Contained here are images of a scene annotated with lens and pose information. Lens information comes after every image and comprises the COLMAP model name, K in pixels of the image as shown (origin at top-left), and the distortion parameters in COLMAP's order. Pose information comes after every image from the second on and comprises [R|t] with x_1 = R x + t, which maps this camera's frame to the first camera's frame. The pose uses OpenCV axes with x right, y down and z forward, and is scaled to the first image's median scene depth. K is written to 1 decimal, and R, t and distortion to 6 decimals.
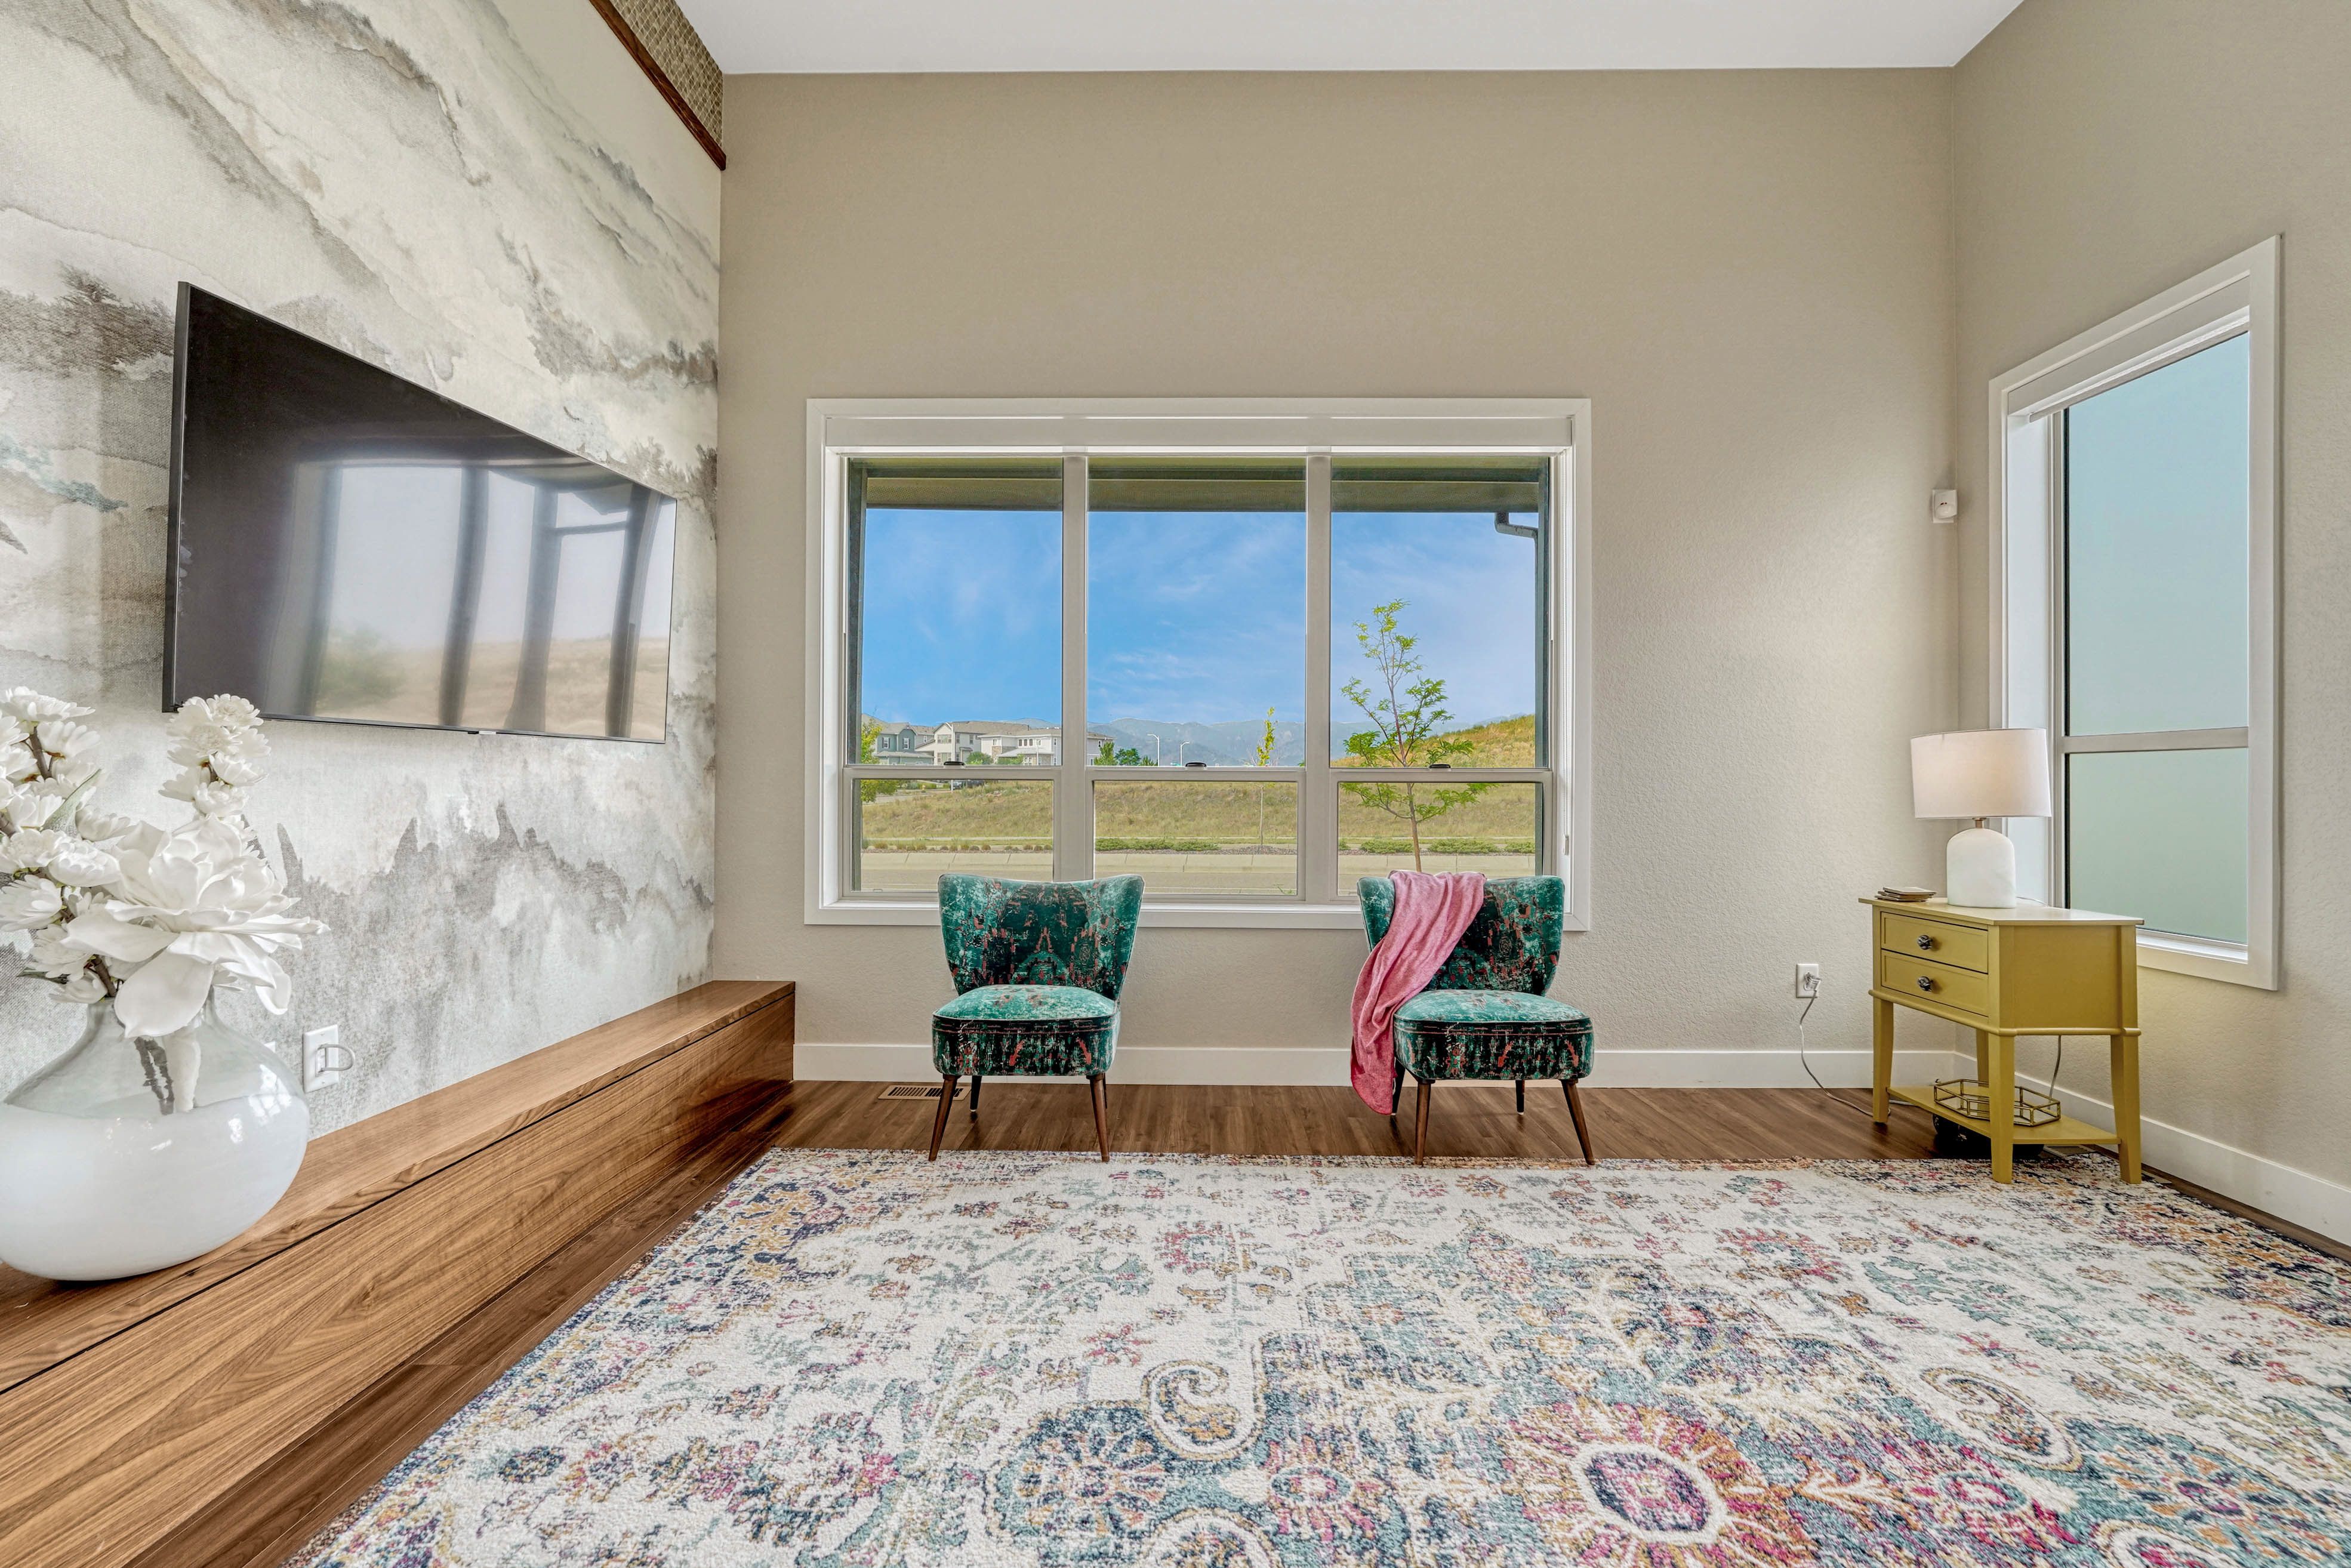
lens RADIAL K [[985.4, 0, 1177.6], [0, 985.4, 779.8], [0, 0, 1]] dist [-0.013434, 0.003093]
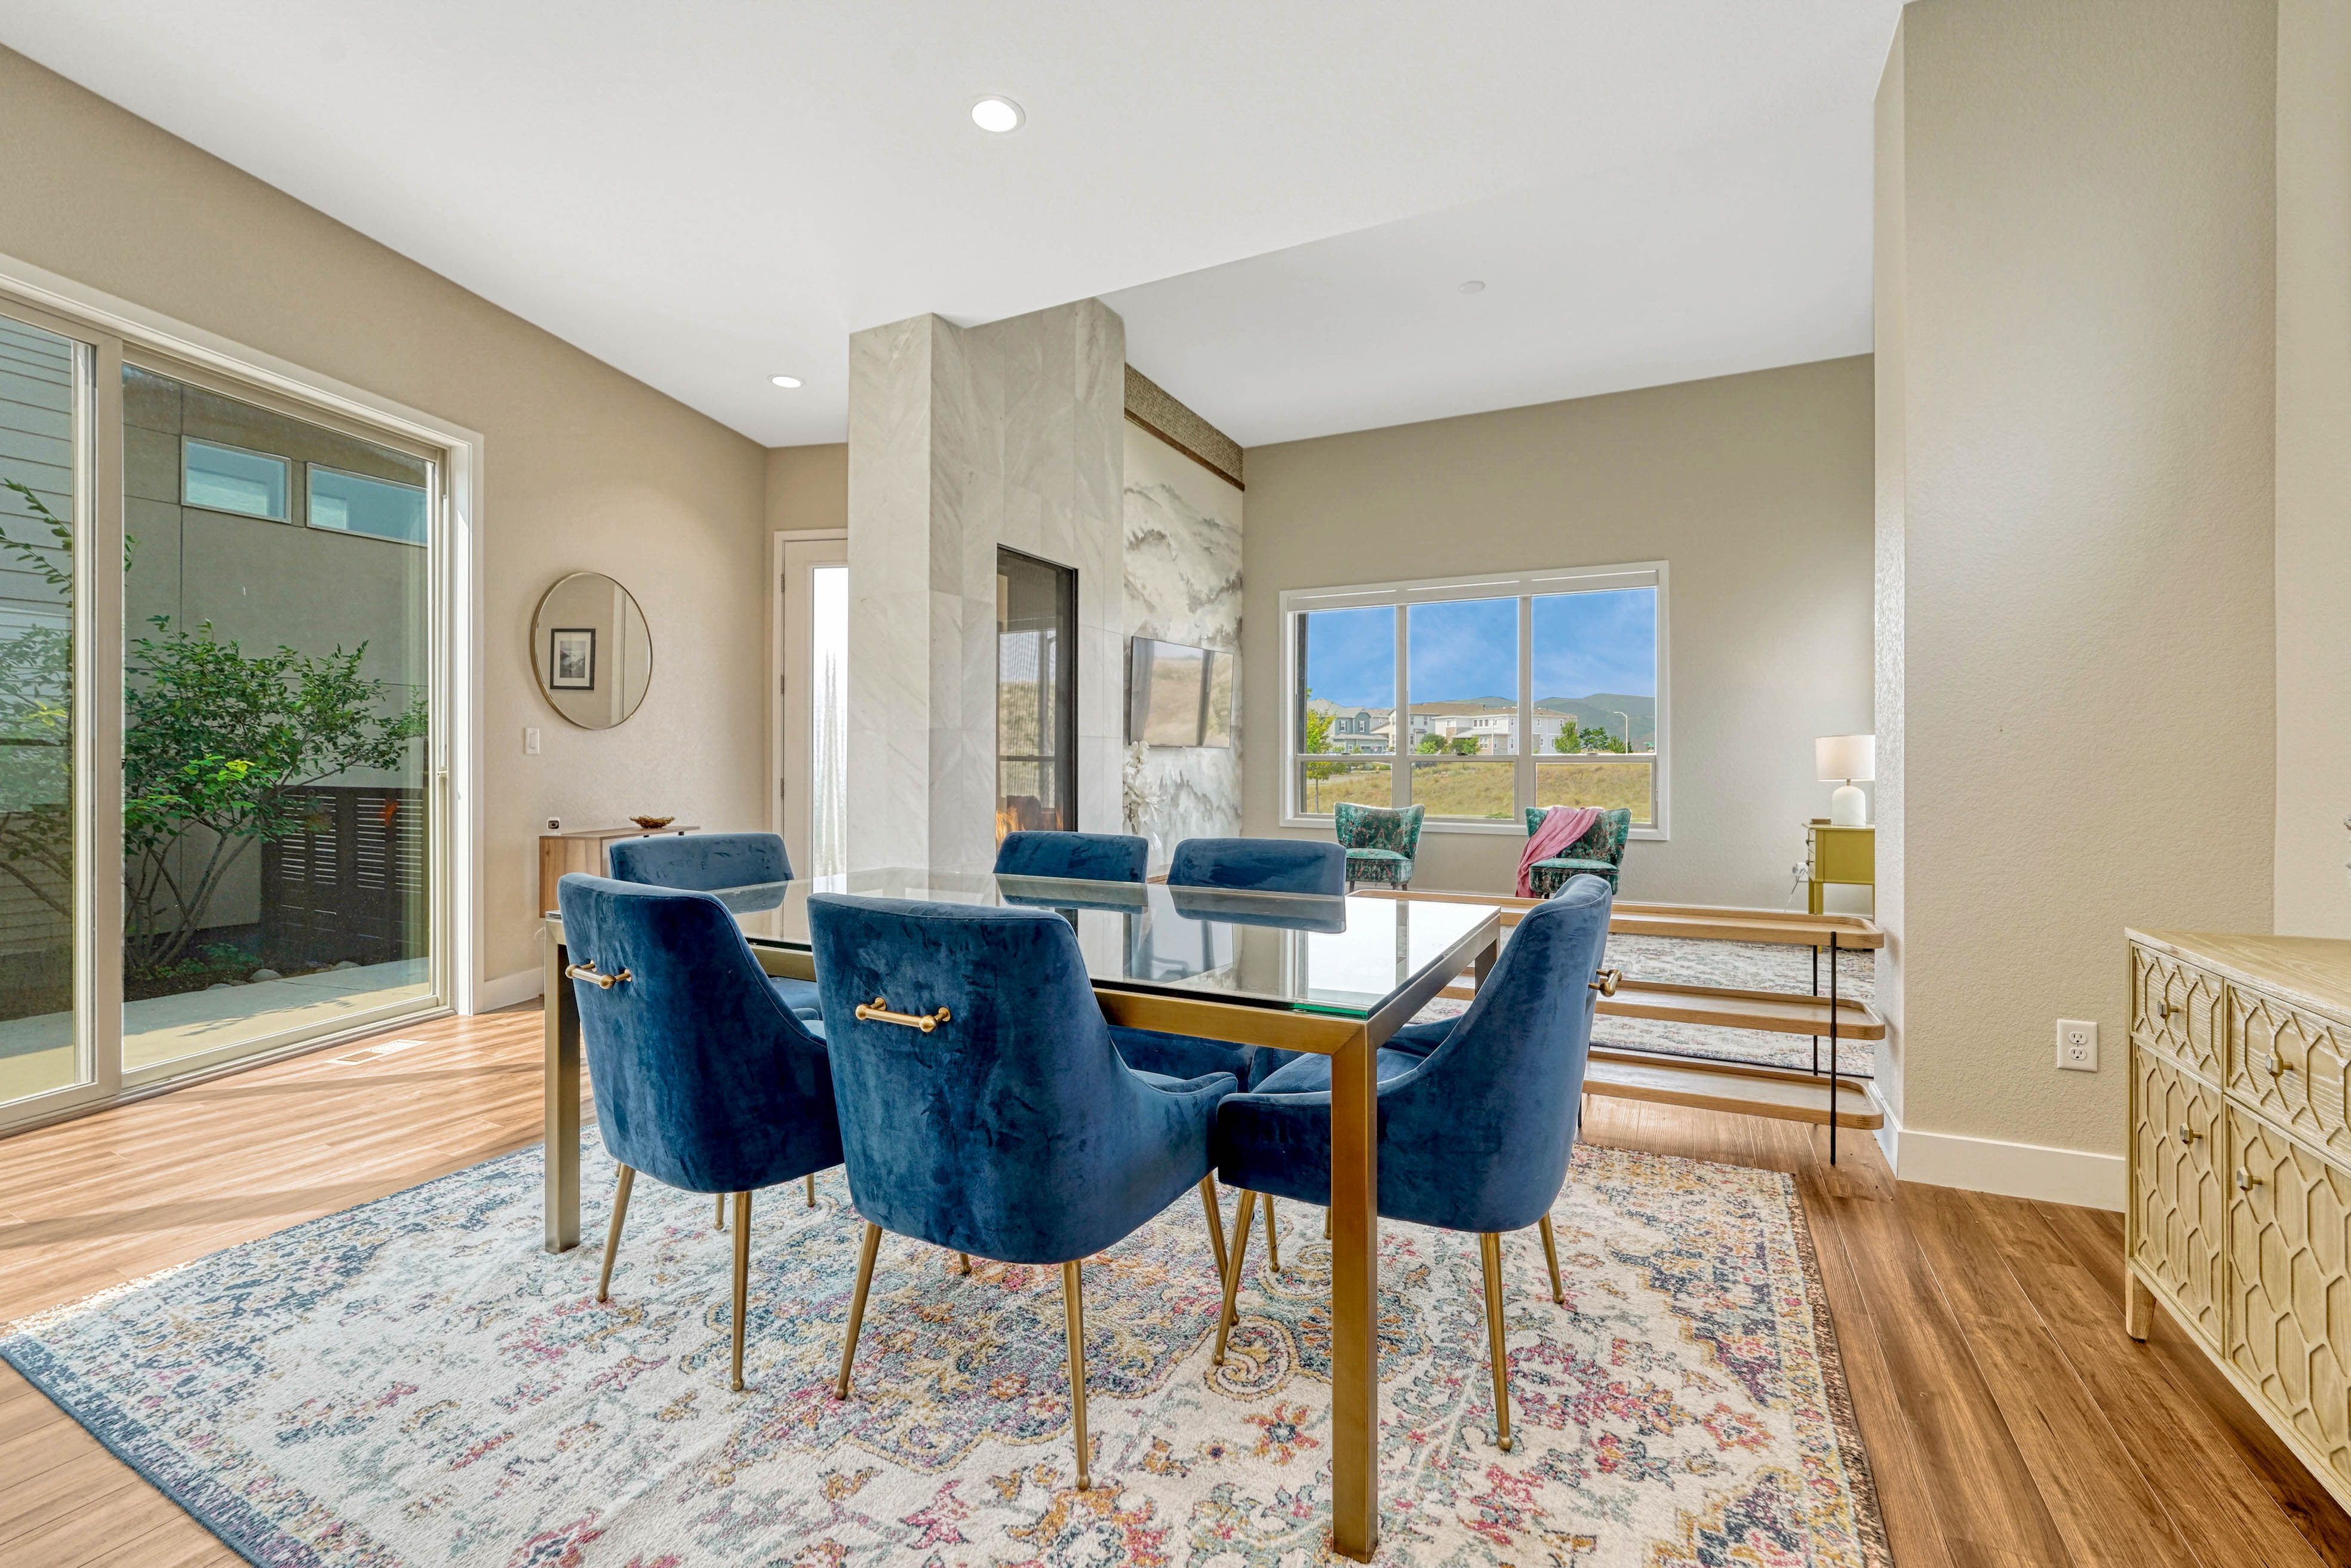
lens RADIAL K [[985.4, 0, 1169.9], [0, 985.4, 768.6], [0, 0, 1]] dist [-0.013434, 0.003093]
pose [[0.894054, 0.001383, -0.447957, 0.544480], [0.002104, 0.999971, 0.007287, -0.002193], [0.447954, -0.007457, 0.894026, -1.509770]]
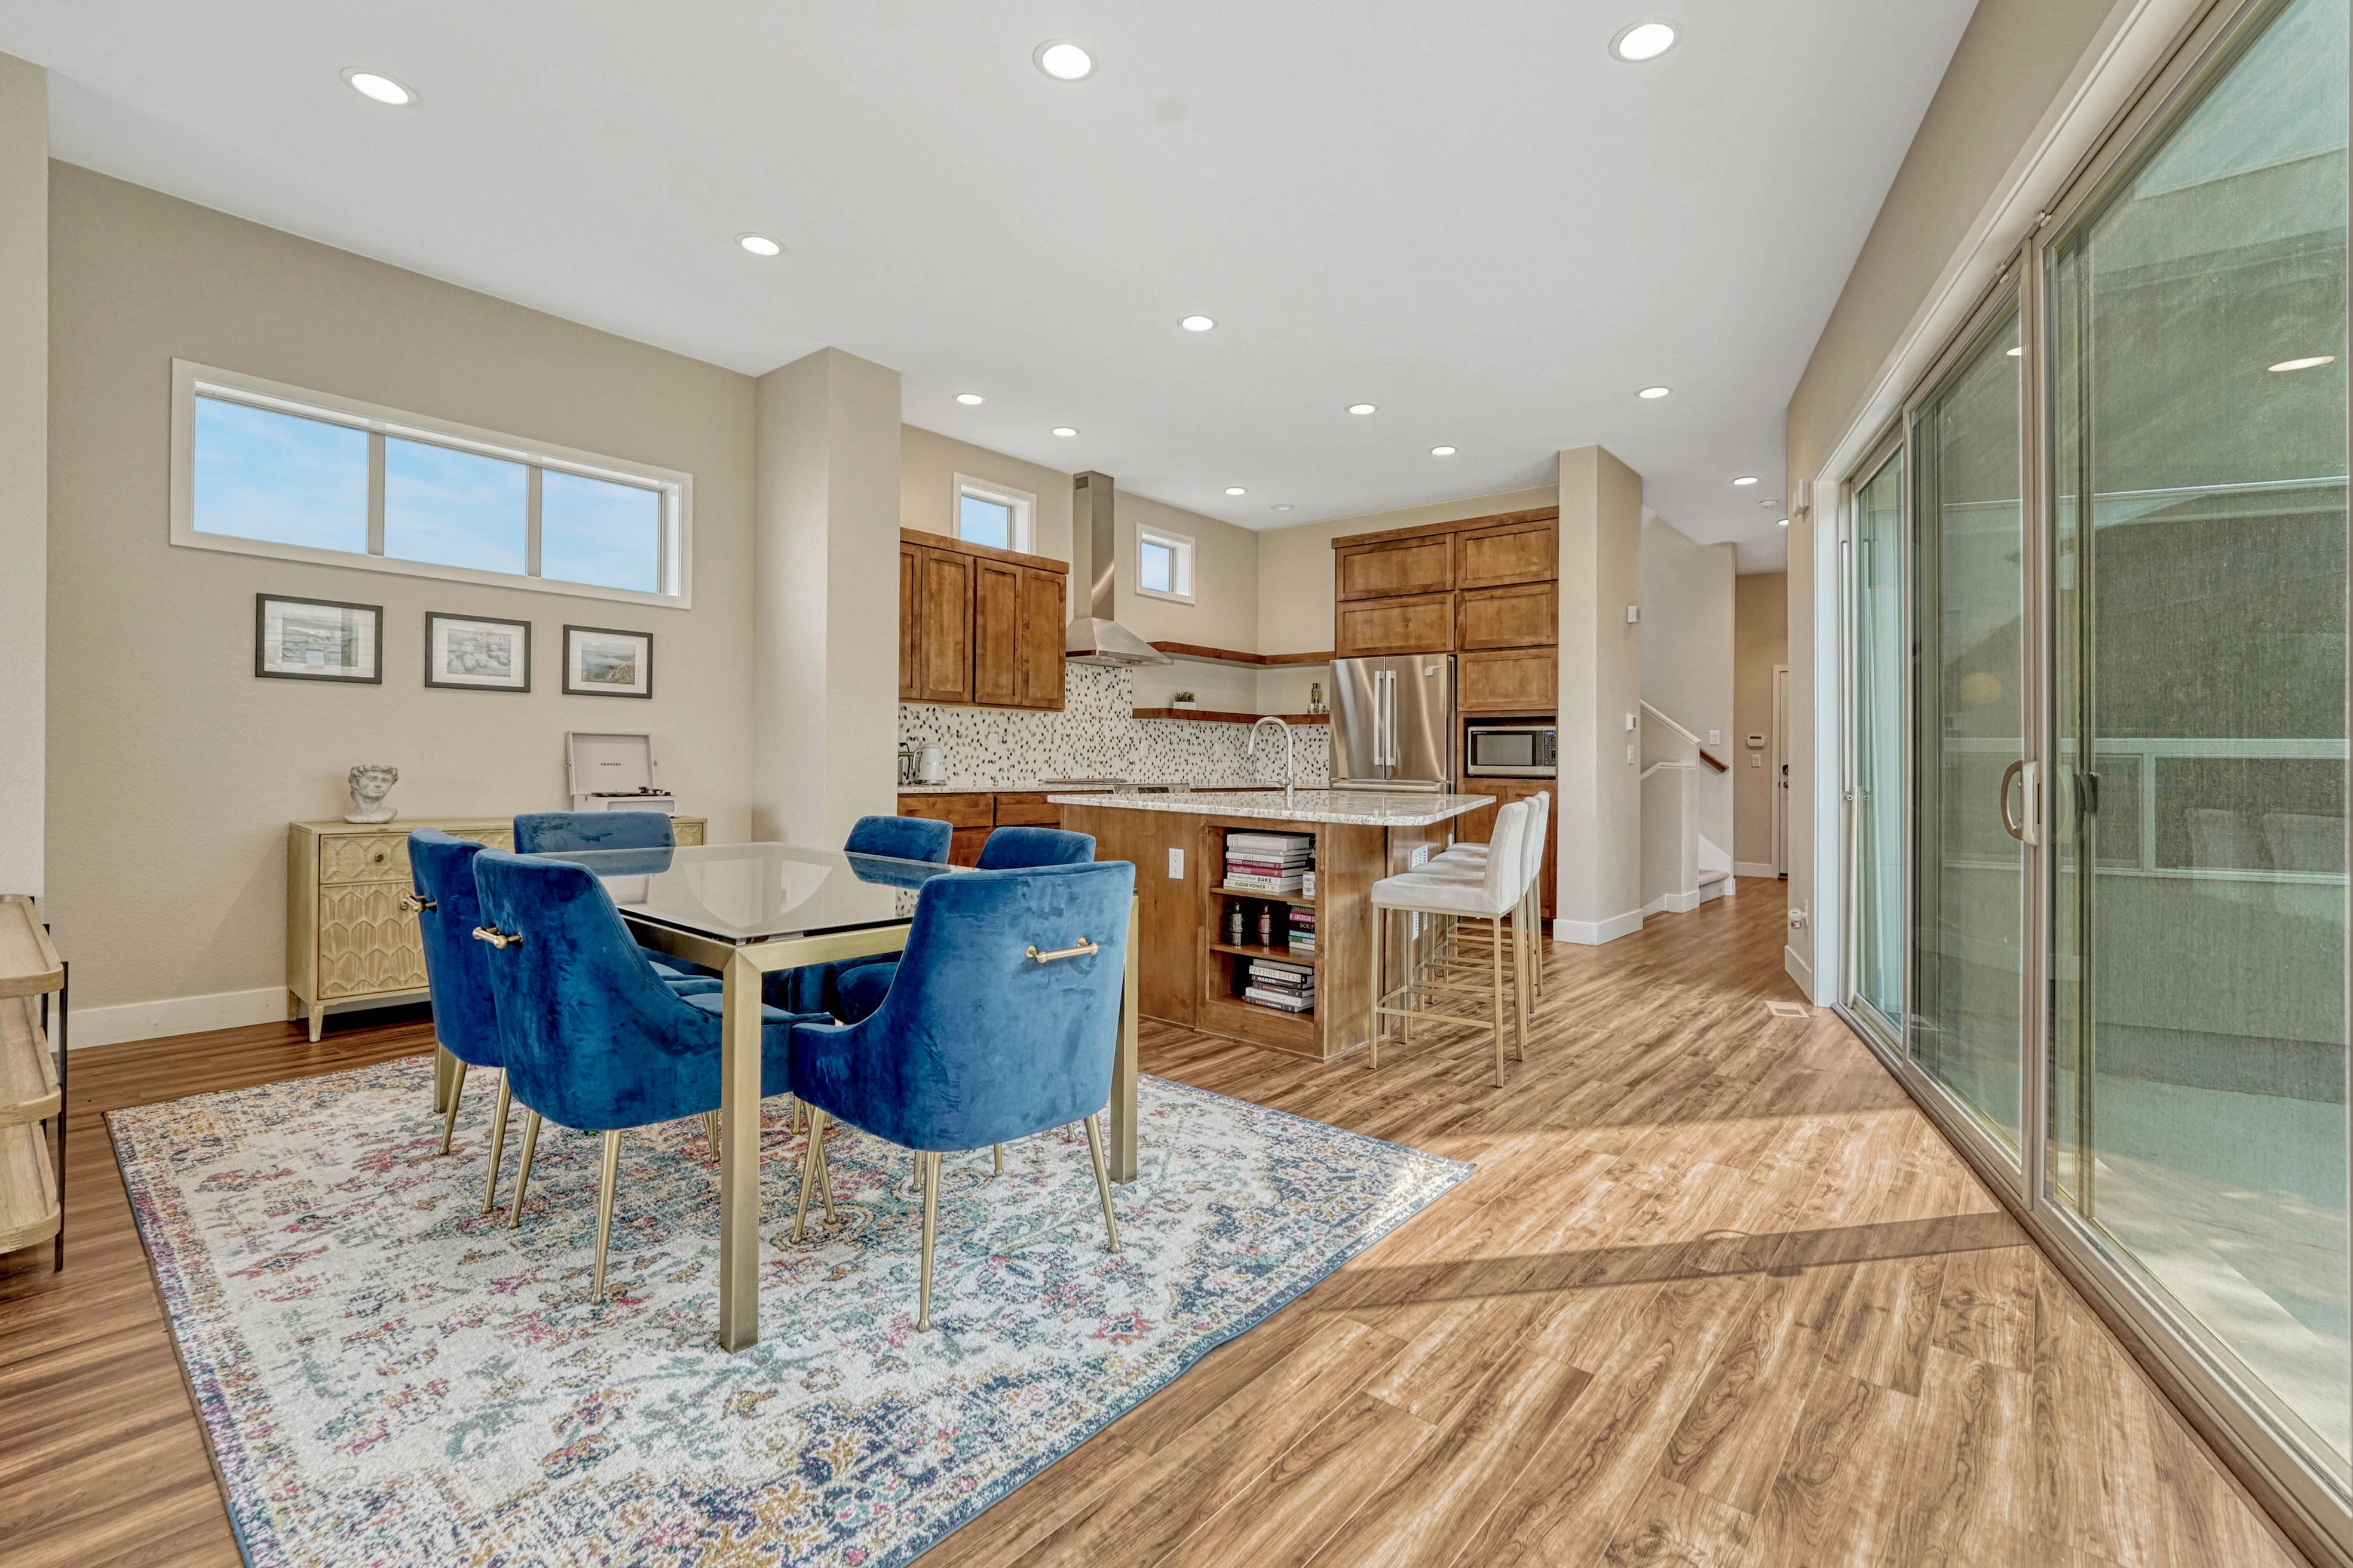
lens RADIAL K [[1030.9, 0, 1169.4], [0, 1030.9, 732.8], [0, 0, 1]] dist [-0.009736, 0.000602]
pose [[-0.770661, -0.002757, 0.637240, -0.952466], [-0.026068, 0.999290, -0.027203, -0.005202], [-0.636712, -0.037576, -0.770185, -0.244921]]
